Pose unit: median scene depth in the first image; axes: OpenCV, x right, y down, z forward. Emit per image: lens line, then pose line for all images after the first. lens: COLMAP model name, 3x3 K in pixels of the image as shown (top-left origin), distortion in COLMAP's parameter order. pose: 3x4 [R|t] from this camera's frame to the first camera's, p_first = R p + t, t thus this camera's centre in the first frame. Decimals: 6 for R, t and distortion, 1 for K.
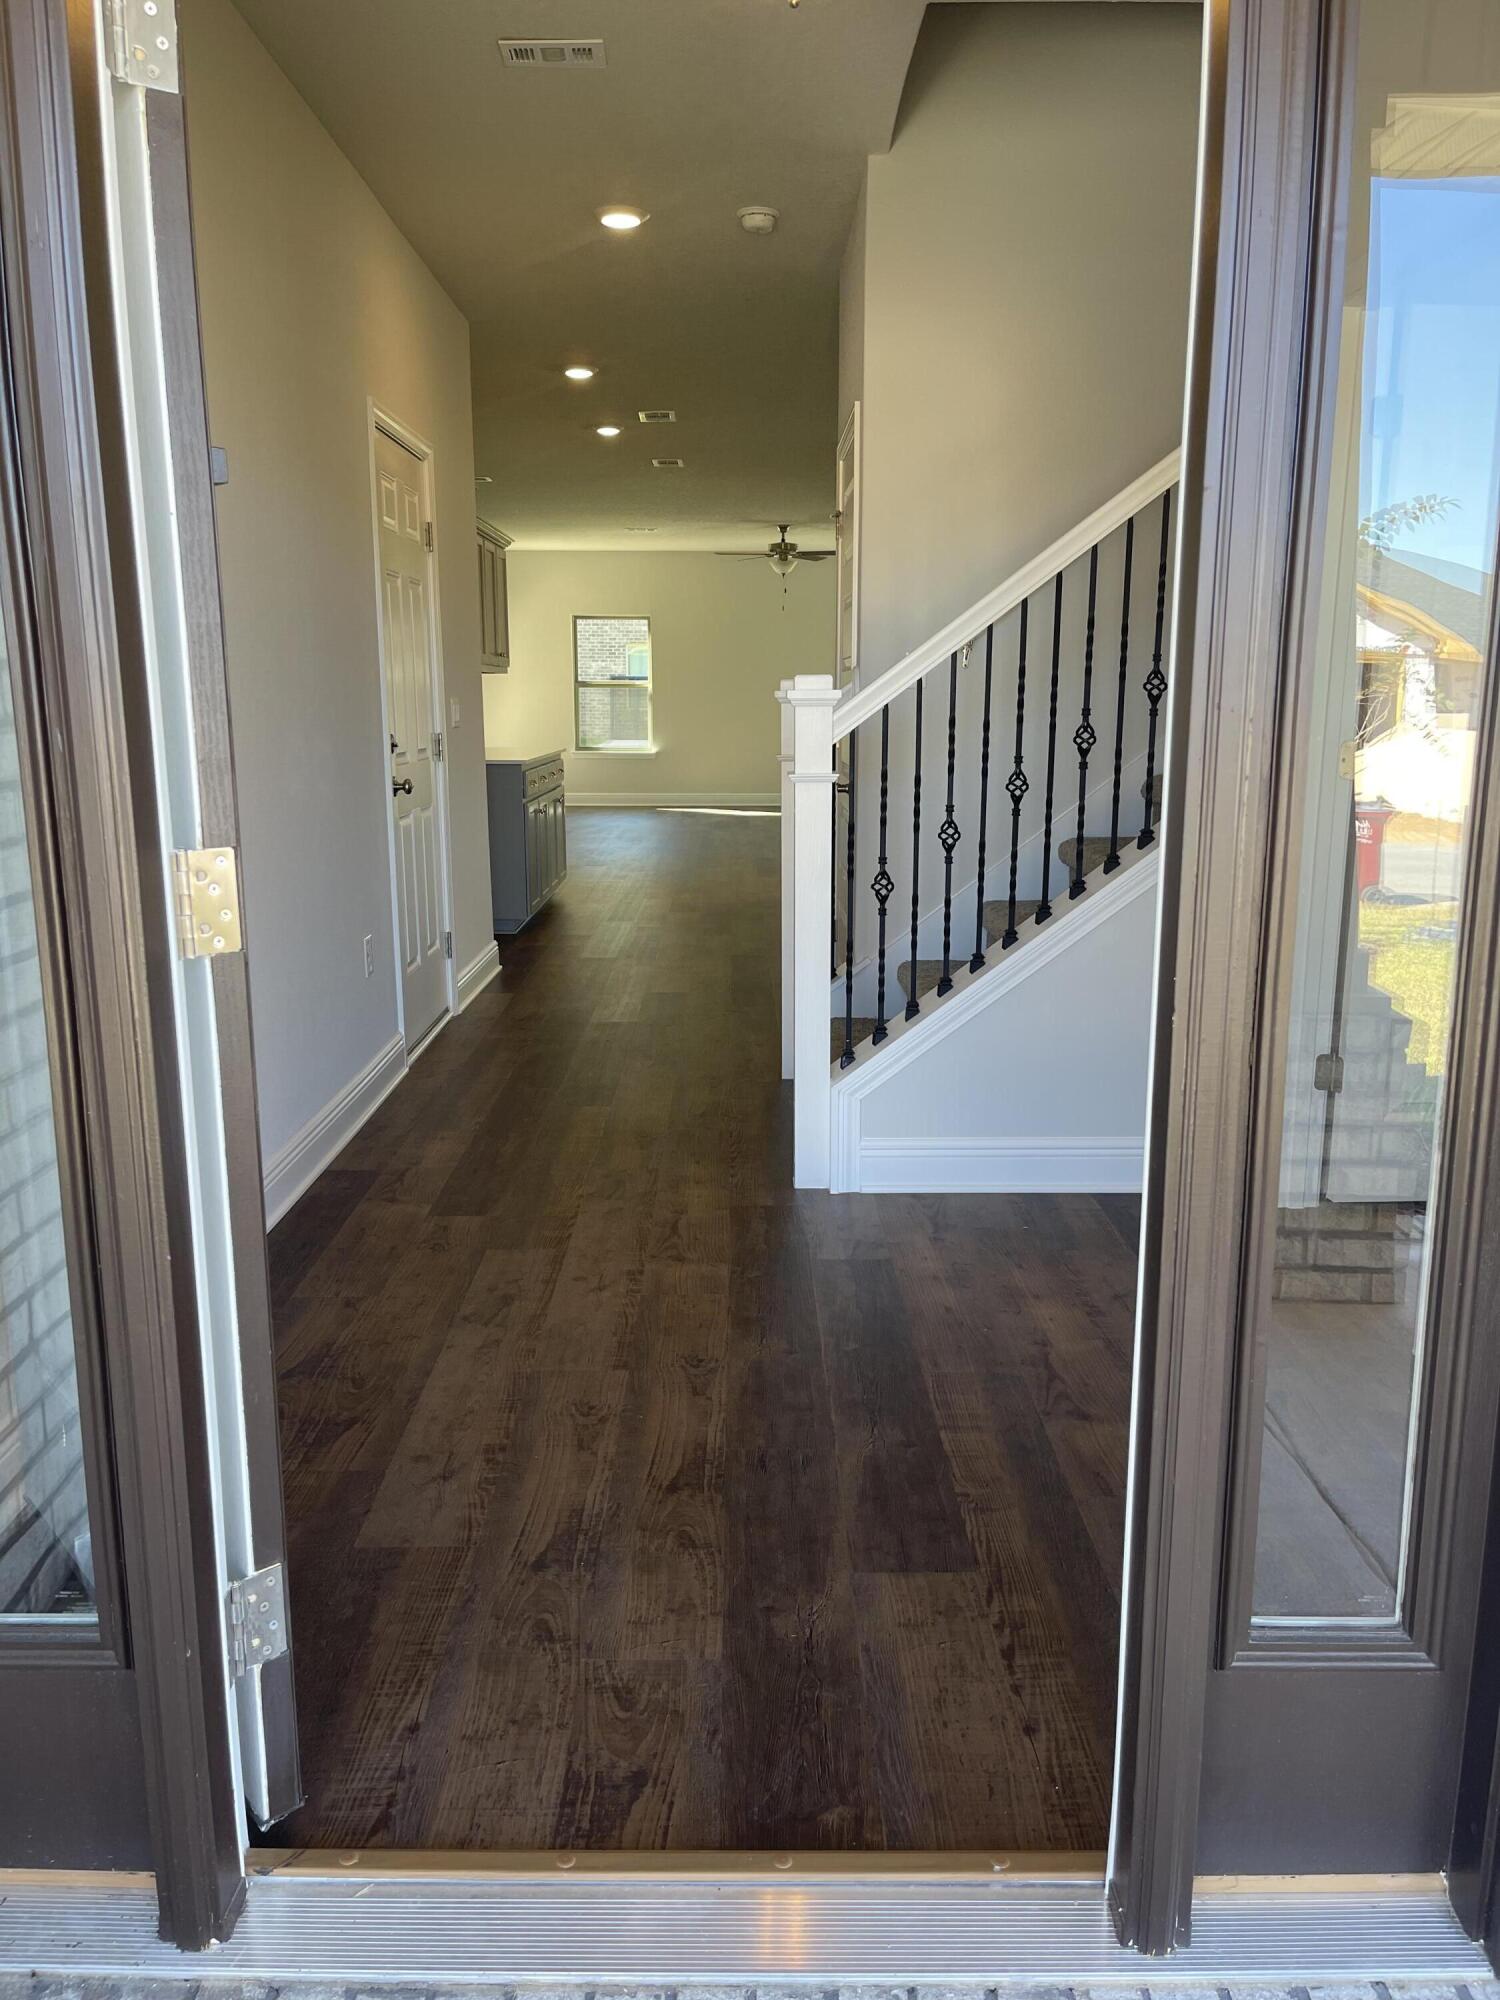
lens RADIAL K [[1512.0, 0, 745.7], [0, 1512.0, 1007.0], [0, 0, 1]] dist [0.041819, -0.042236]
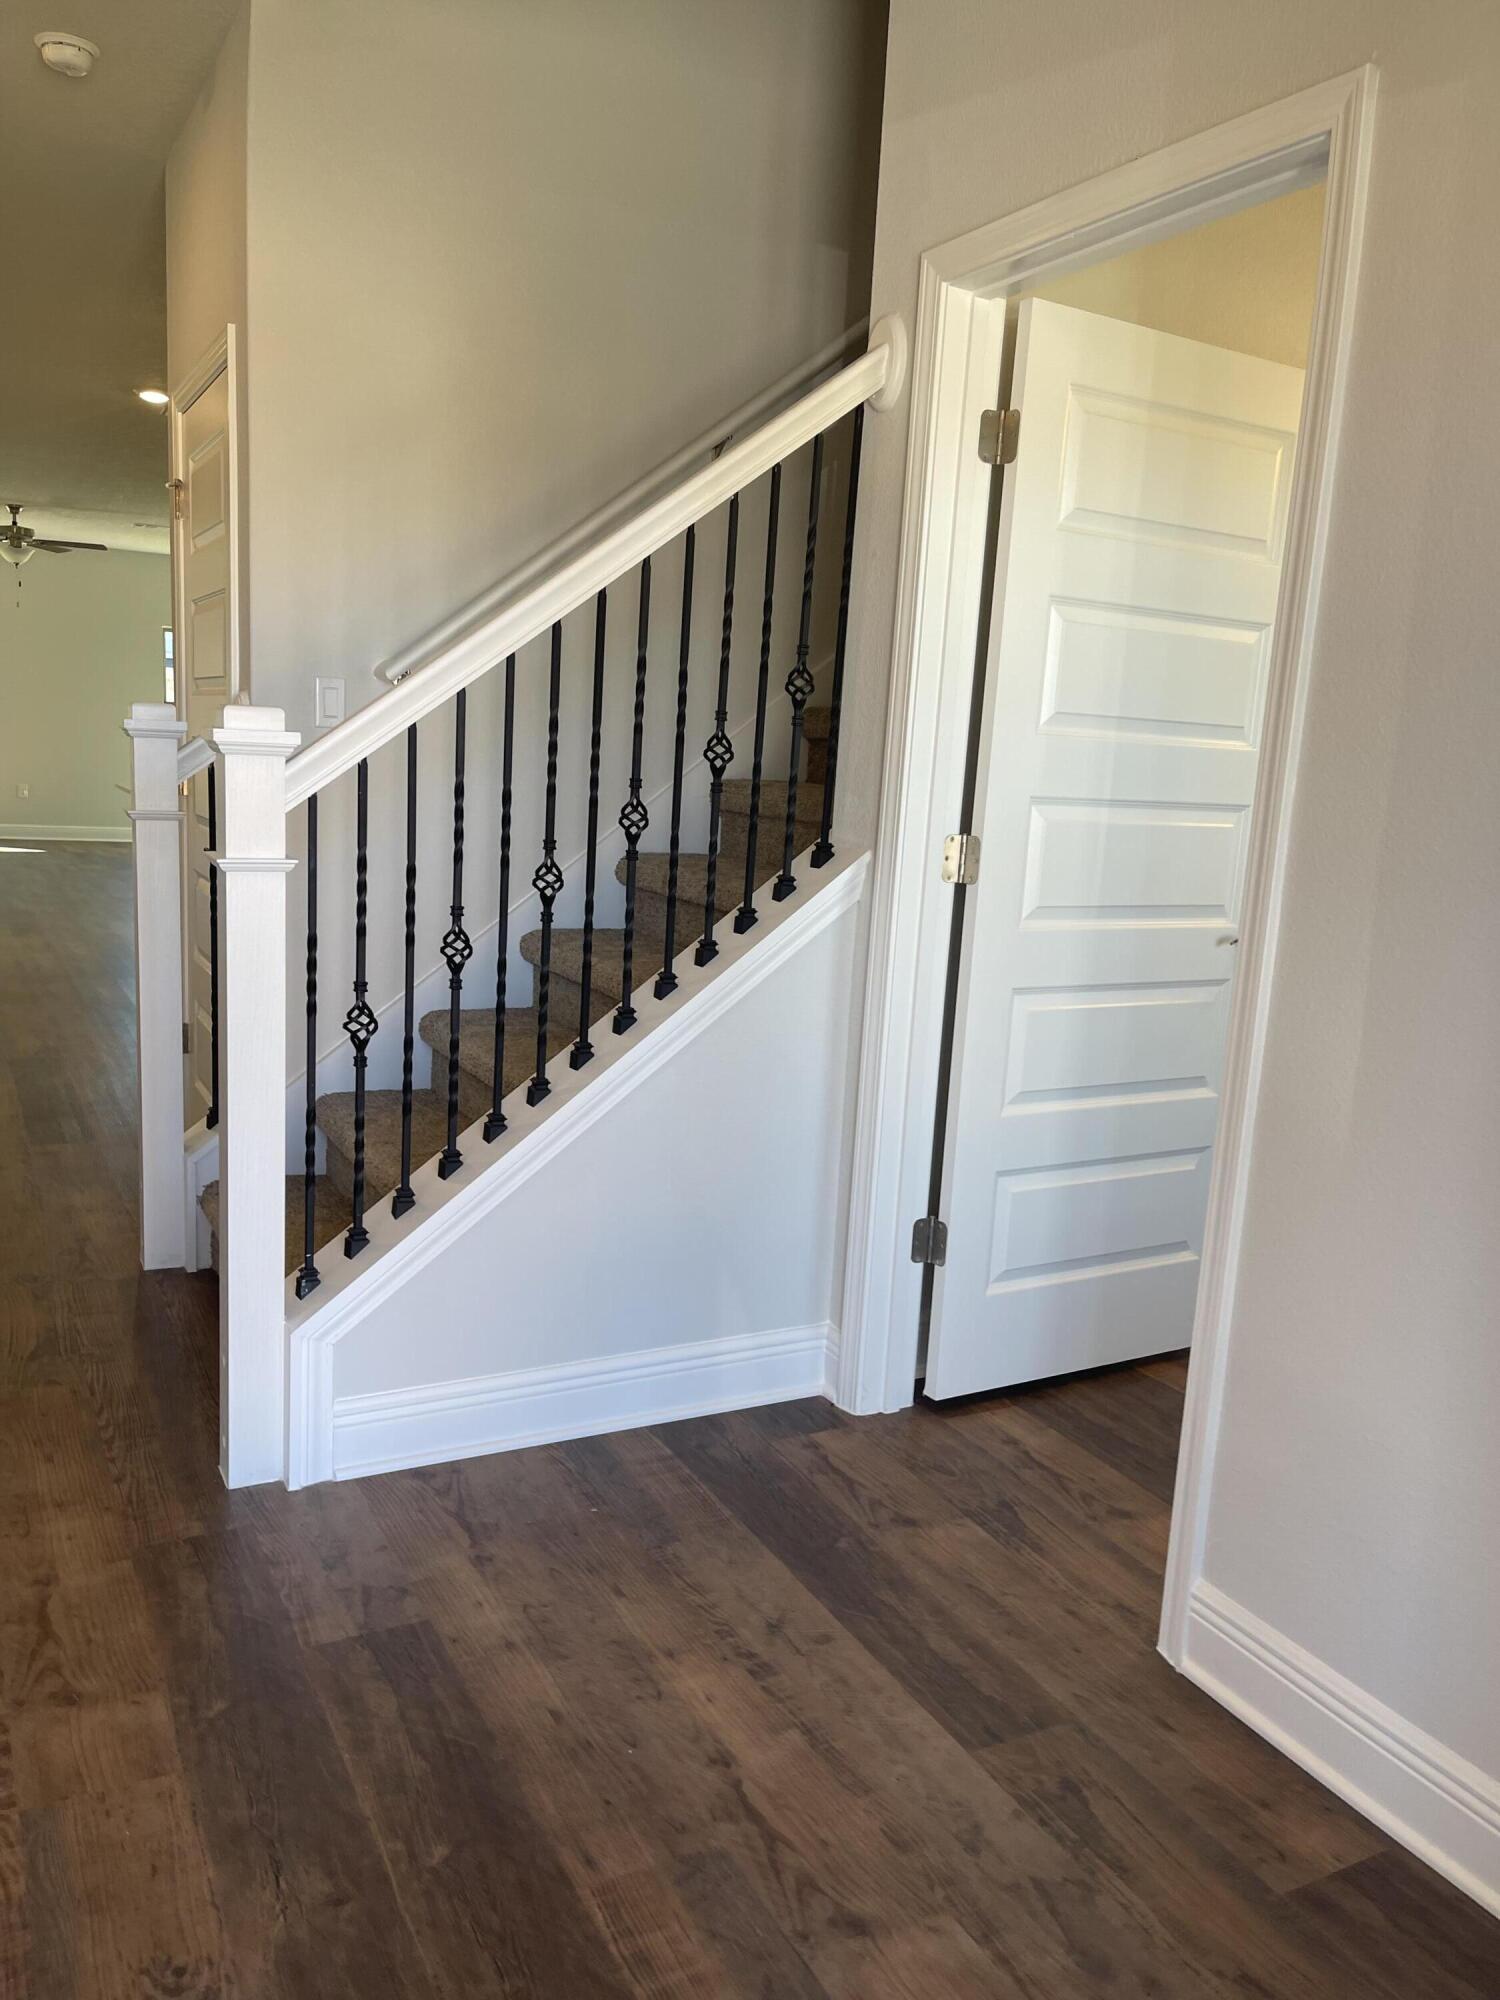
lens RADIAL K [[1512.0, 0, 755.5], [0, 1512.0, 1007.5], [0, 0, 1]] dist [0.041819, -0.042236]
pose [[0.882408, -0.024260, 0.469859, -0.073341], [0.033889, 0.999353, -0.012046, -0.074909], [-0.469263, 0.026552, 0.882659, 0.323332]]
